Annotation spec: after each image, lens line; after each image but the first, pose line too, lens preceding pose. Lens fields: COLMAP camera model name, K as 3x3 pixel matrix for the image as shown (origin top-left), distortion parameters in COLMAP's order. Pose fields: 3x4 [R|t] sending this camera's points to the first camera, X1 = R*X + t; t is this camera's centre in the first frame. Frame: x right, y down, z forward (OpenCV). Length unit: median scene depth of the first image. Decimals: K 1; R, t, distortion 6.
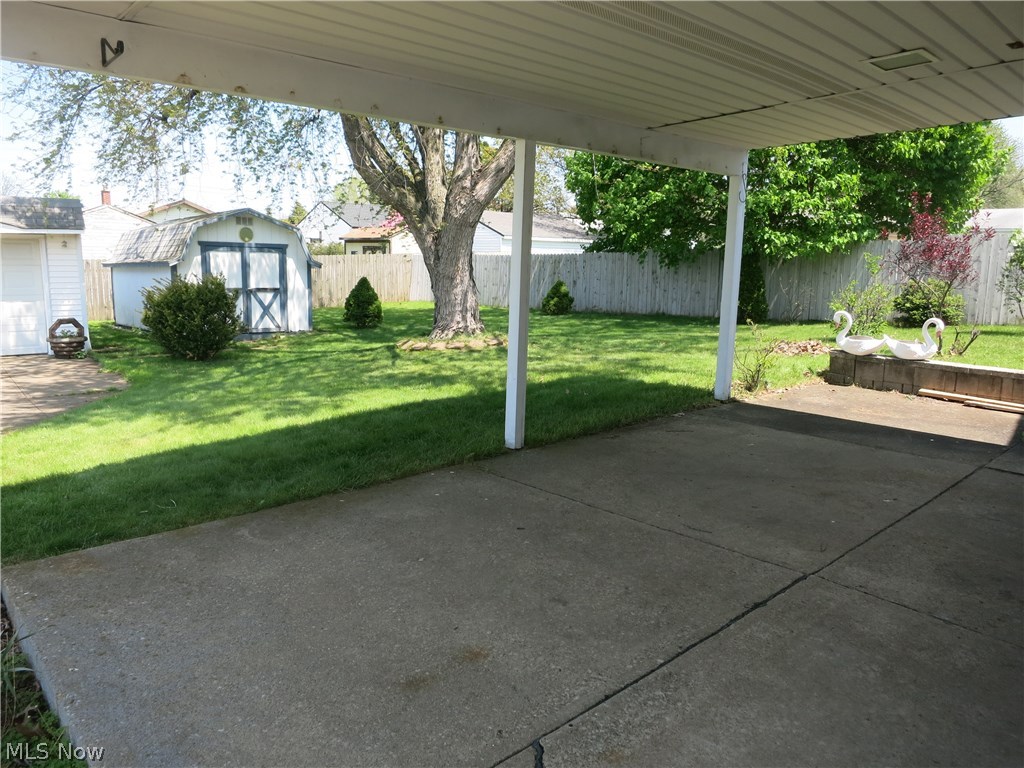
lens RADIAL K [[720.0, 0, 512.0], [0, 720.0, 384.0], [0, 0, 1]] dist [-0.039995, 0.005221]
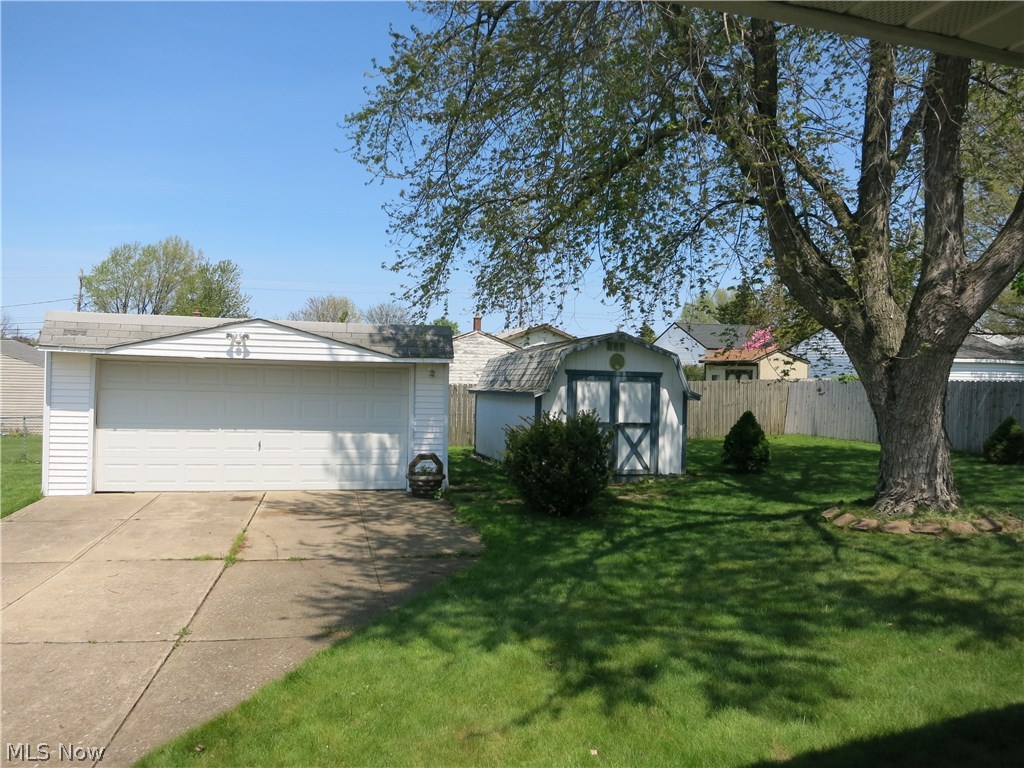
lens RADIAL K [[720.0, 0, 512.0], [0, 720.0, 384.0], [0, 0, 1]] dist [-0.039995, 0.005221]
pose [[0.896567, 0.005302, -0.442877, -0.101894], [-0.077627, 0.986331, -0.145342, -0.046617], [0.436053, 0.164688, 0.884723, 0.179892]]
